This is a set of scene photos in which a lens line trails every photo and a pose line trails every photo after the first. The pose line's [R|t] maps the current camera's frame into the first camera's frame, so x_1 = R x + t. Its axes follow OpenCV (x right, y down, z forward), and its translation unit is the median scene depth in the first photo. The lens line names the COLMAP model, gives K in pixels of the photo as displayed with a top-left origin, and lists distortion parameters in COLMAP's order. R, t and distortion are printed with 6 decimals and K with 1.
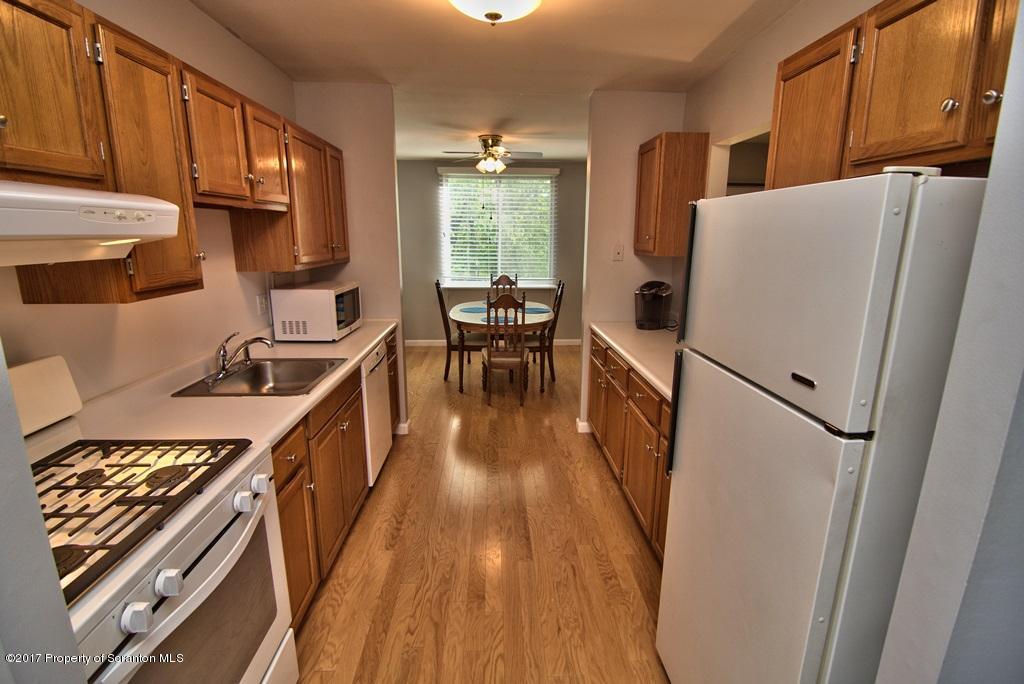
lens RADIAL K [[490.9, 0, 511.1], [0, 490.9, 345.5], [0, 0, 1]] dist [-0.010322, -0.006718]
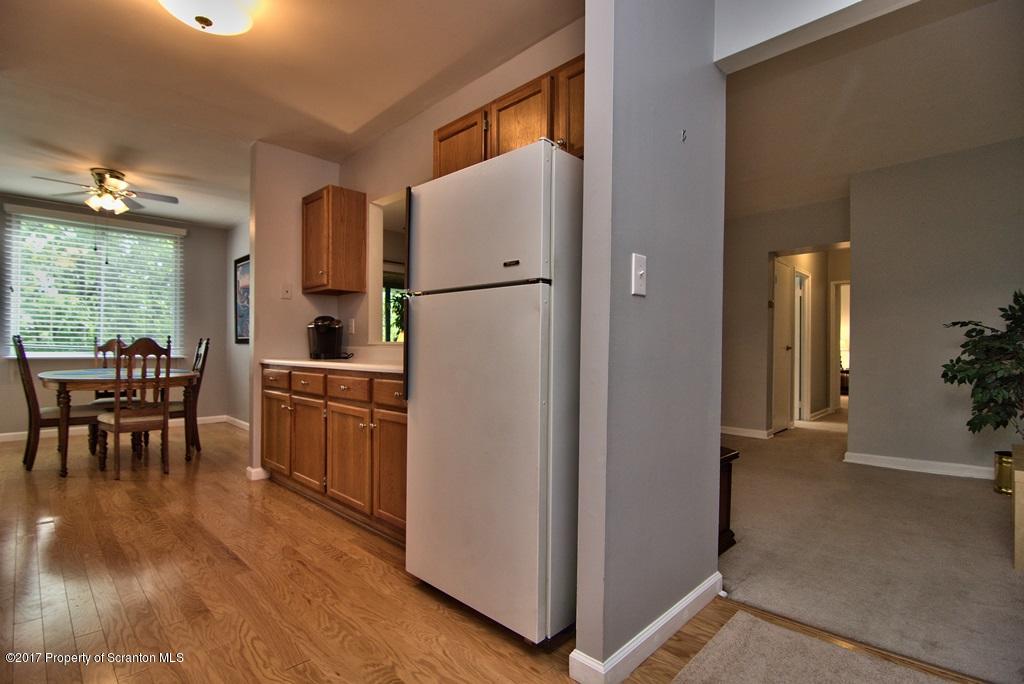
lens RADIAL K [[490.9, 0, 510.1], [0, 490.9, 344.8], [0, 0, 1]] dist [-0.010322, -0.006718]
pose [[0.732044, 0.001153, 0.681257, -0.168210], [0.147356, 0.976058, -0.159993, 0.186797], [-0.665130, 0.217509, 0.714347, -0.041483]]
